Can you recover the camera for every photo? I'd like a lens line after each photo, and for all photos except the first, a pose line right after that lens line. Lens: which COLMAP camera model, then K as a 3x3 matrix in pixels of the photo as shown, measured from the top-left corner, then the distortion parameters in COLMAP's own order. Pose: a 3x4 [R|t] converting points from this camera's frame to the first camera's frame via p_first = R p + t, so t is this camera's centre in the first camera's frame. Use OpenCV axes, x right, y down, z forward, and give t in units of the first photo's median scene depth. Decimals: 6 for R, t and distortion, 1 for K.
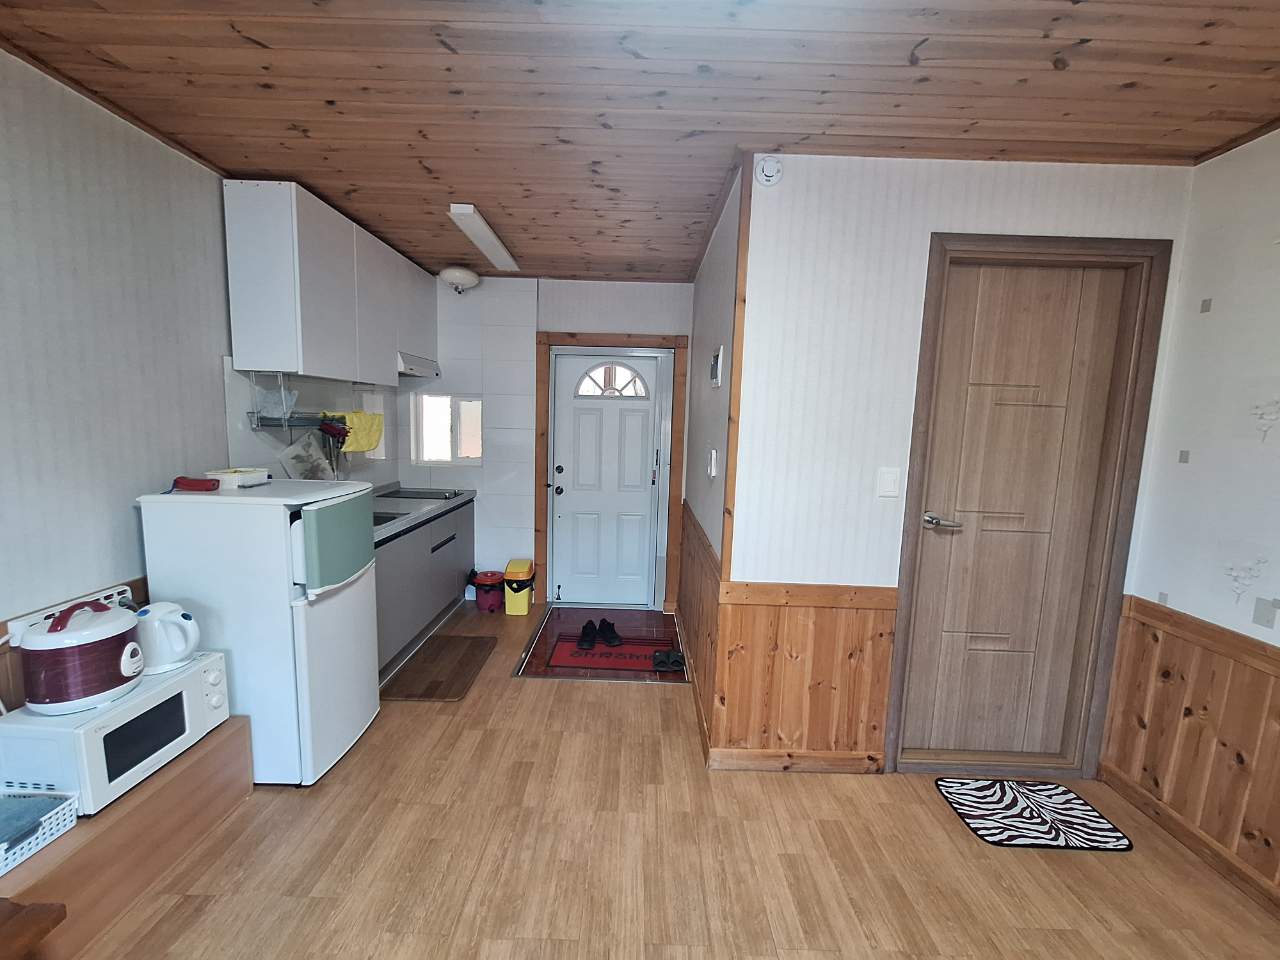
lens RADIAL K [[516.6, 0, 640.0], [0, 516.6, 480.0], [0, 0, 1]] dist [0.001653, -0.000005]
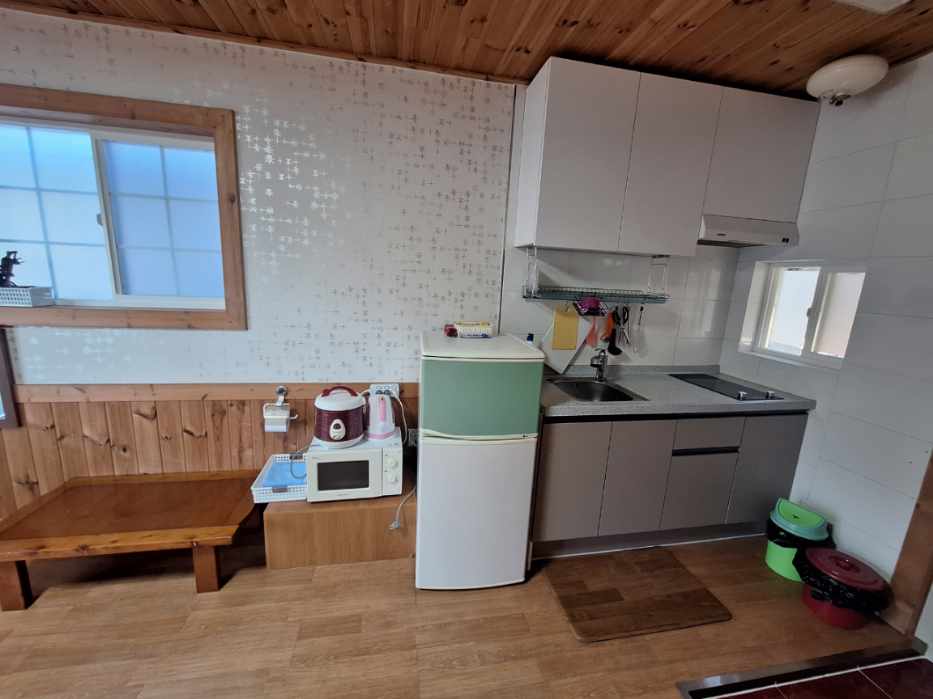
lens RADIAL K [[361.5, 0, 463.3], [0, 361.5, 345.4], [0, 0, 1]] dist [-0.008291, 0.000192]
pose [[0.179741, 0.159065, -0.970768, 0.091603], [-0.155026, 0.979089, 0.131725, -0.073295], [0.971422, 0.126817, 0.200642, 0.725862]]
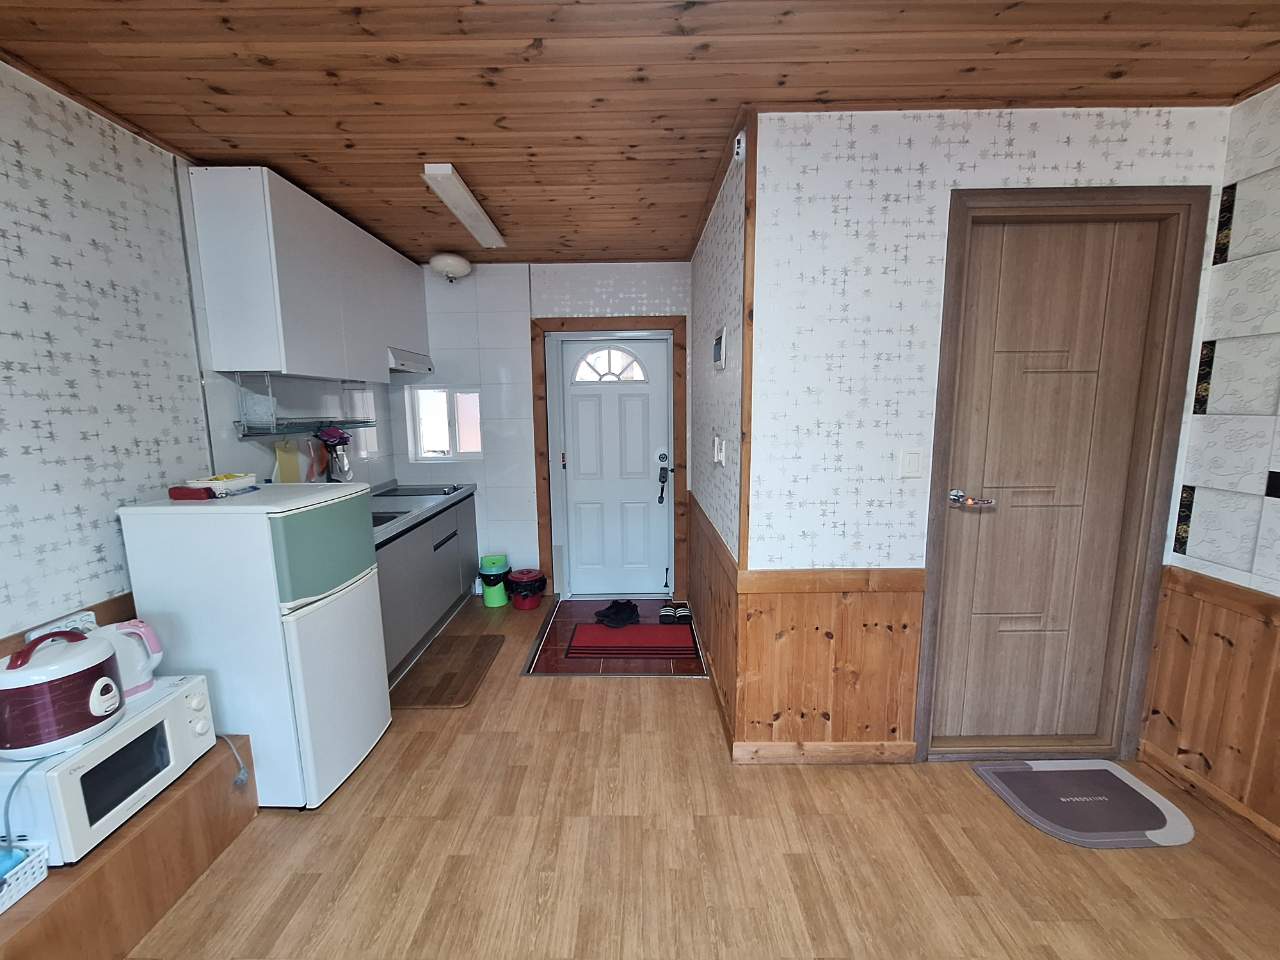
lens RADIAL K [[495.9, 0, 635.6], [0, 495.9, 474.3], [0, 0, 1]] dist [-0.008291, 0.000192]
pose [[0.999079, -0.042912, -0.000388, -0.019862], [0.042911, 0.998859, 0.020977, -0.009562], [-0.000513, -0.020974, 0.999780, 0.090177]]
